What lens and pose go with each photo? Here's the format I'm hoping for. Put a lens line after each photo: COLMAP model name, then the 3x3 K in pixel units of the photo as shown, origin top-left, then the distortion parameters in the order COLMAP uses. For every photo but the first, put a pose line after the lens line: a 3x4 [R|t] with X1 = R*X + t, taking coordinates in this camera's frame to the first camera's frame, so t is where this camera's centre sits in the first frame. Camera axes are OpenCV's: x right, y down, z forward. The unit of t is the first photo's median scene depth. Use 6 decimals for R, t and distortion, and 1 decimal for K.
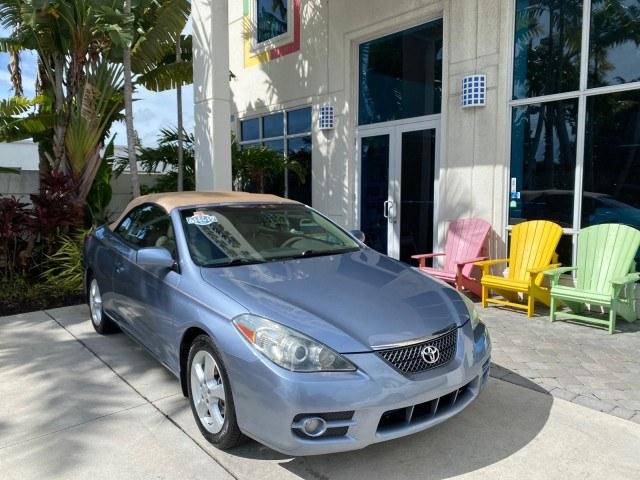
lens RADIAL K [[492.8, 0, 314.9], [0, 492.8, 239.1], [0, 0, 1]] dist [0.022382, -0.027174]
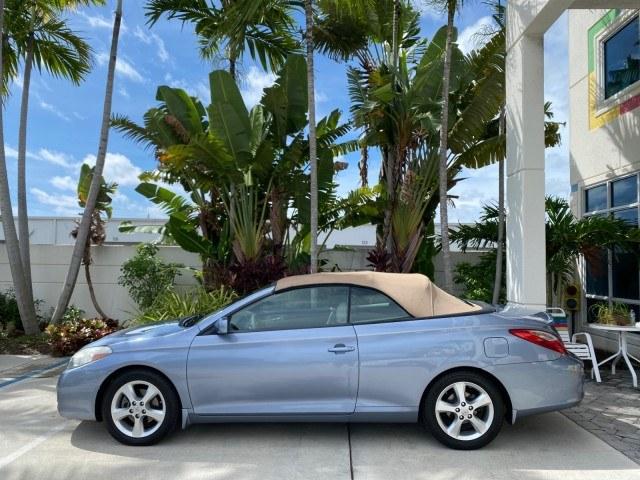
lens RADIAL K [[492.8, 0, 319.6], [0, 492.8, 238.7], [0, 0, 1]] dist [0.022382, -0.027174]
pose [[0.750099, -0.022677, -0.660937, 0.092484], [-0.076665, 0.989692, -0.120965, -0.017844], [0.656867, 0.141406, 0.740628, 0.087460]]
